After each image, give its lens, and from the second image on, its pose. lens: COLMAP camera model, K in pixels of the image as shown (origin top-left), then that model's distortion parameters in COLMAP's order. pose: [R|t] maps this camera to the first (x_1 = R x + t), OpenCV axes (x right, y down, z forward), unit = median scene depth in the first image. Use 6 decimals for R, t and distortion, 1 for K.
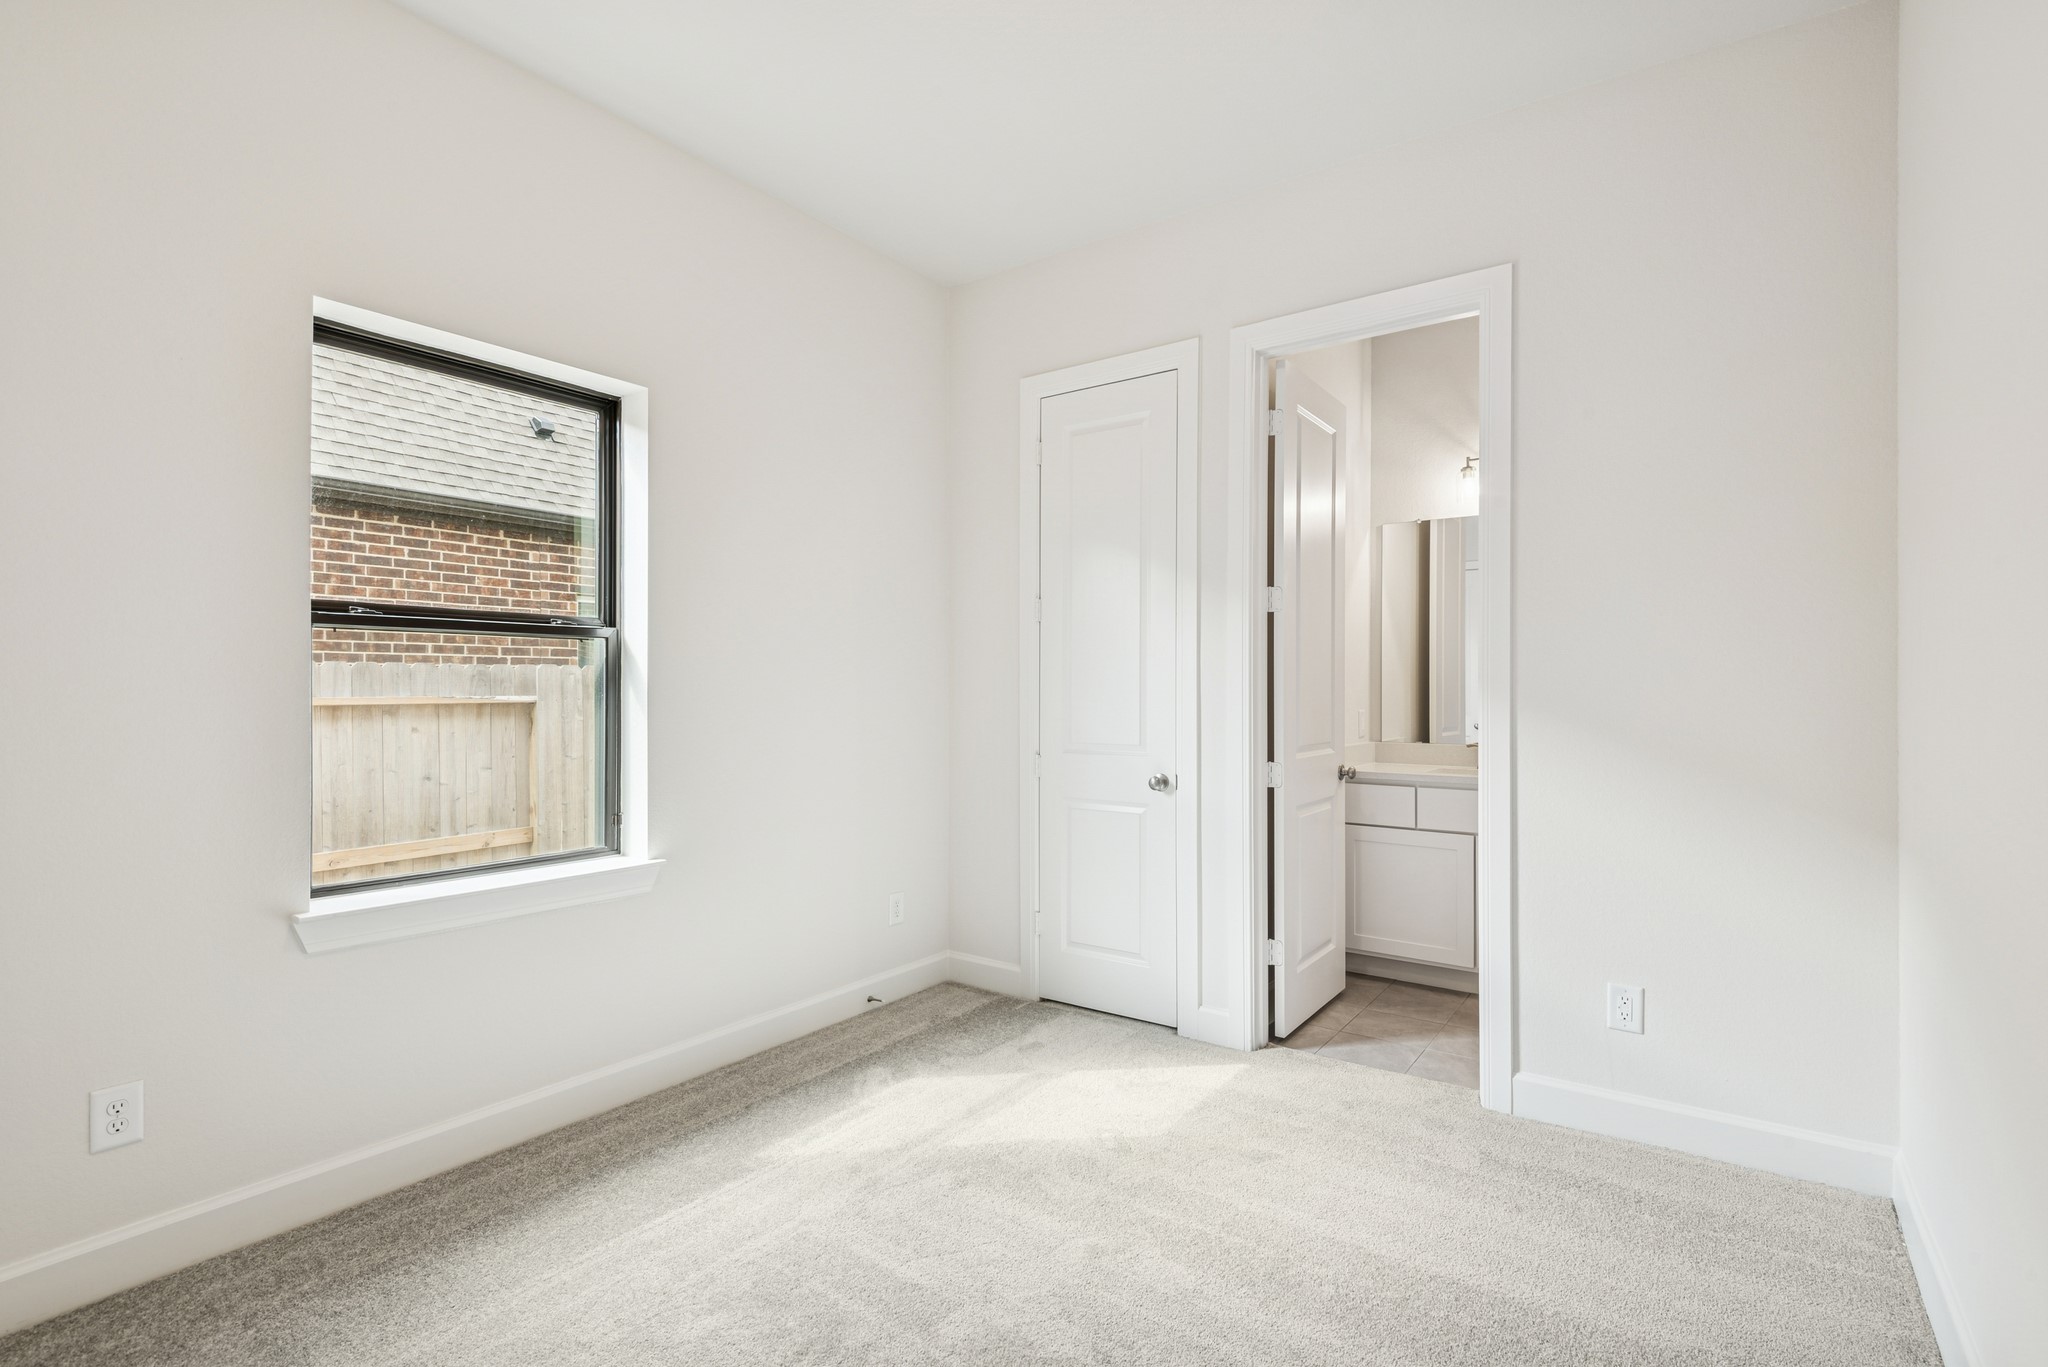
lens RADIAL K [[906.8, 0, 1024.0], [0, 906.8, 683.5], [0, 0, 1]] dist [0.000794, -0.000302]
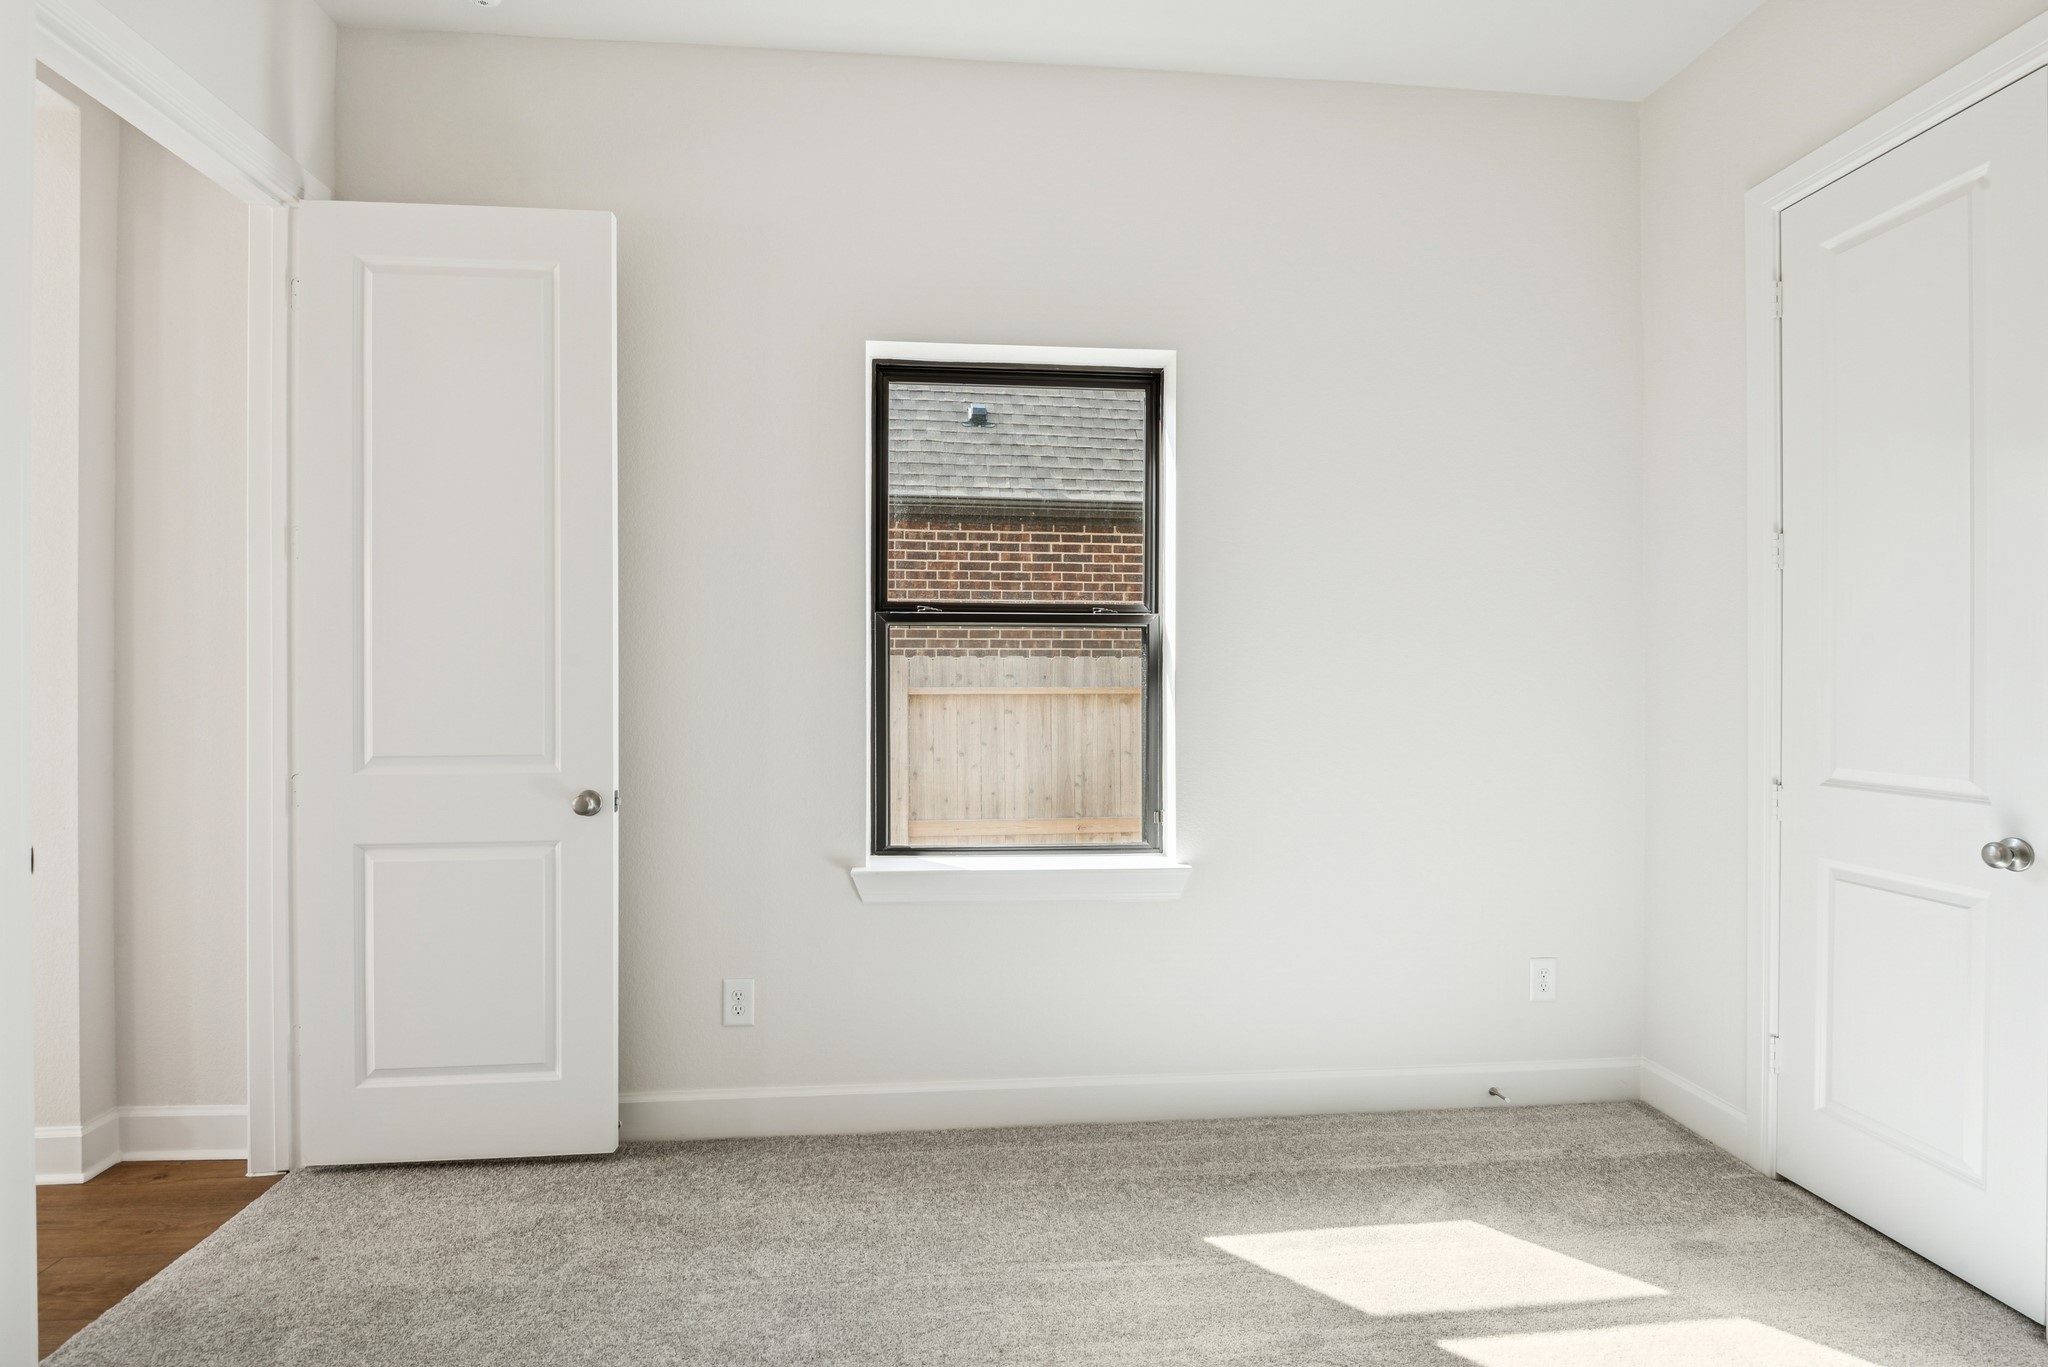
lens RADIAL K [[947.7, 0, 1024.0], [0, 947.7, 683.5], [0, 0, 1]] dist [0.041415, -0.036269]
pose [[0.685803, 0.003849, -0.727777, 0.176323], [0.001667, 0.999975, 0.006859, 0.003251], [0.727786, -0.005917, 0.685779, 0.214825]]
